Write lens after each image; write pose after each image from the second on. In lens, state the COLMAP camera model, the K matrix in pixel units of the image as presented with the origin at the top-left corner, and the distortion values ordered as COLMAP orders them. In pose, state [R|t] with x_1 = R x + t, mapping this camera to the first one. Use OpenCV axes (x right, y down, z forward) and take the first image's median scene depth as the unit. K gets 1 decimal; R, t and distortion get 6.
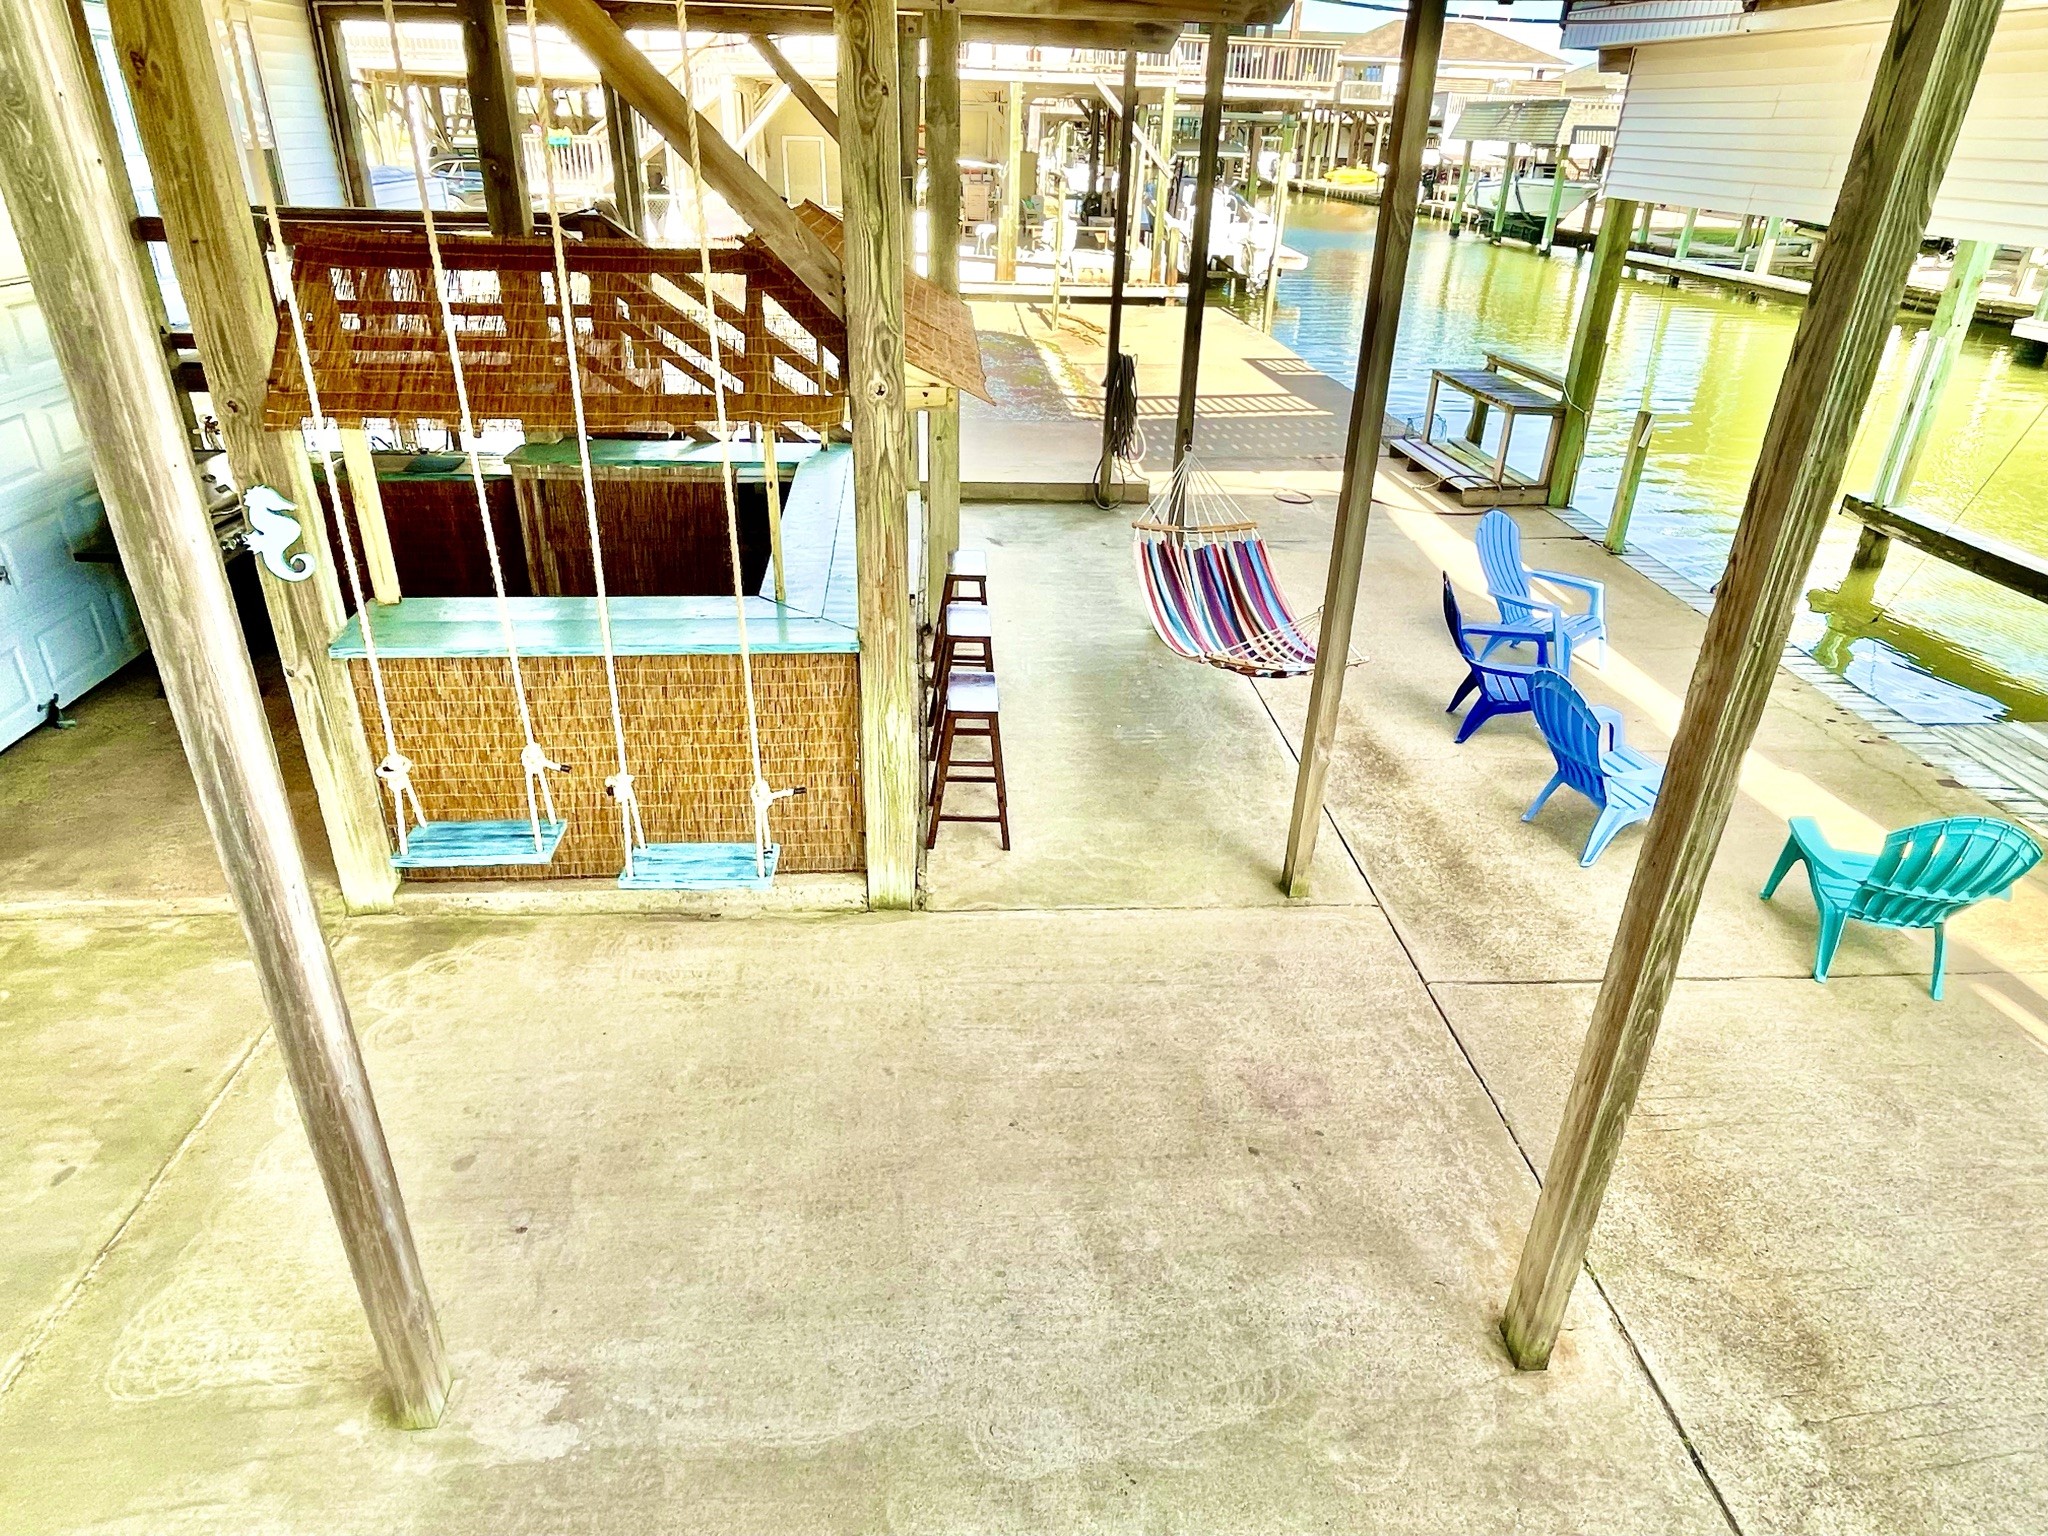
lens RADIAL K [[1202.4, 0, 1024.0], [0, 1202.4, 768.0], [0, 0, 1]] dist [0.002471, 0.000377]
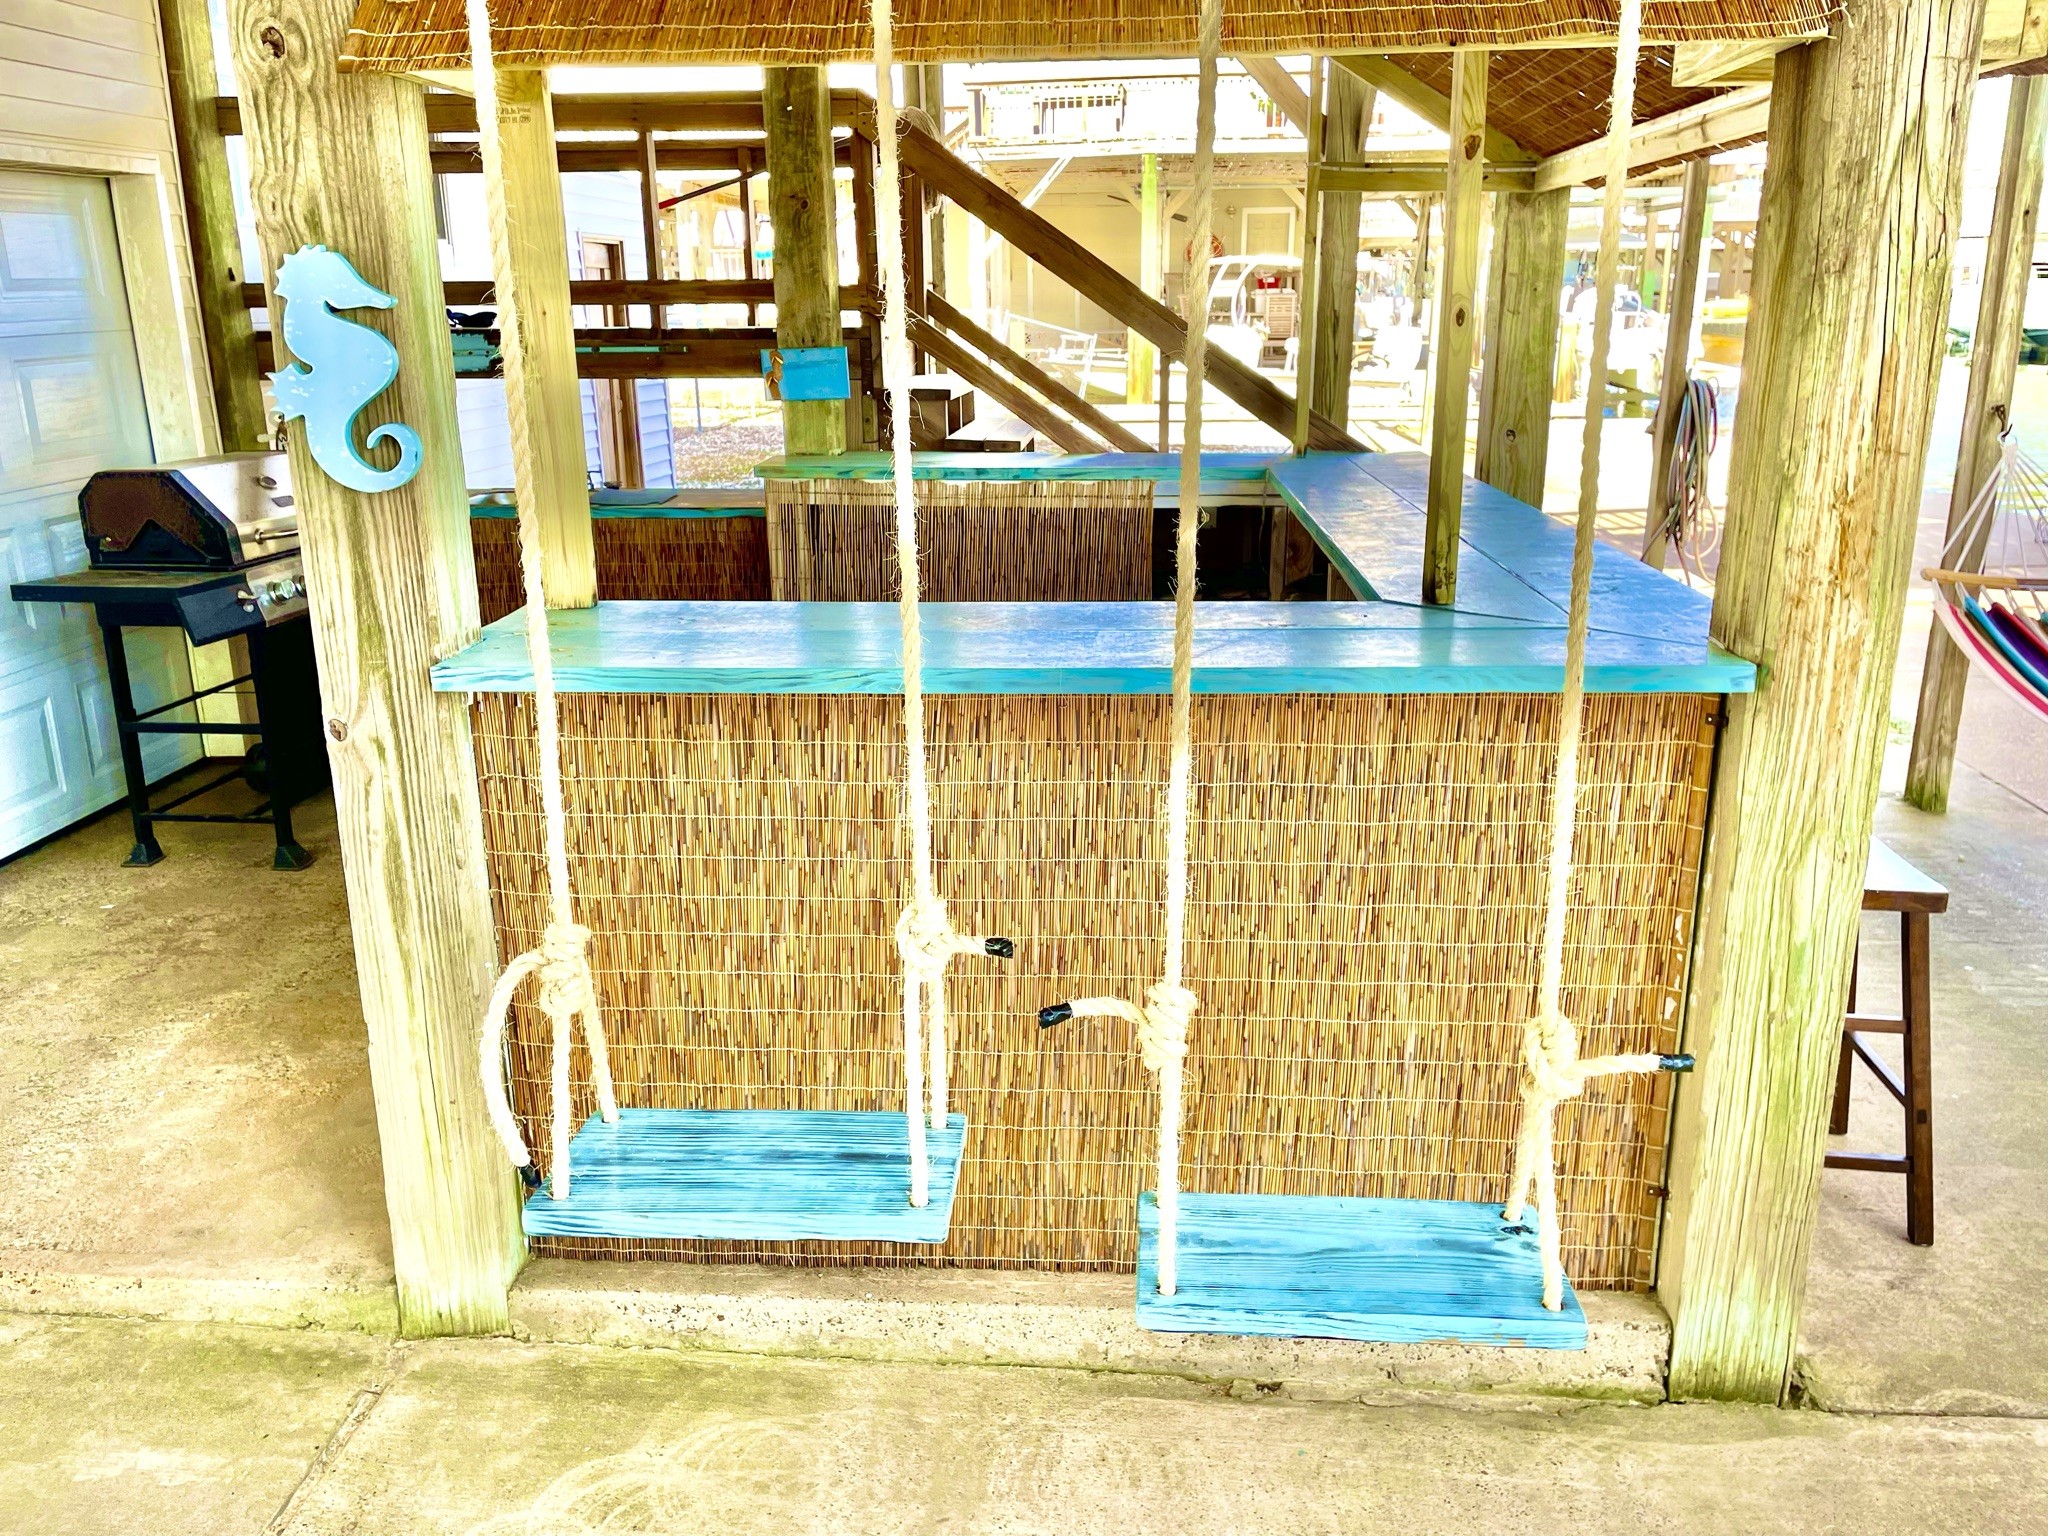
lens RADIAL K [[1516.9, 0, 1024.0], [0, 1516.9, 768.0], [0, 0, 1]] dist [0.127856, -0.232751]
pose [[0.987939, 0.006356, -0.154710, -0.274985], [-0.036371, 0.980728, -0.191961, 0.025401], [0.150509, 0.195272, 0.969131, 0.489555]]
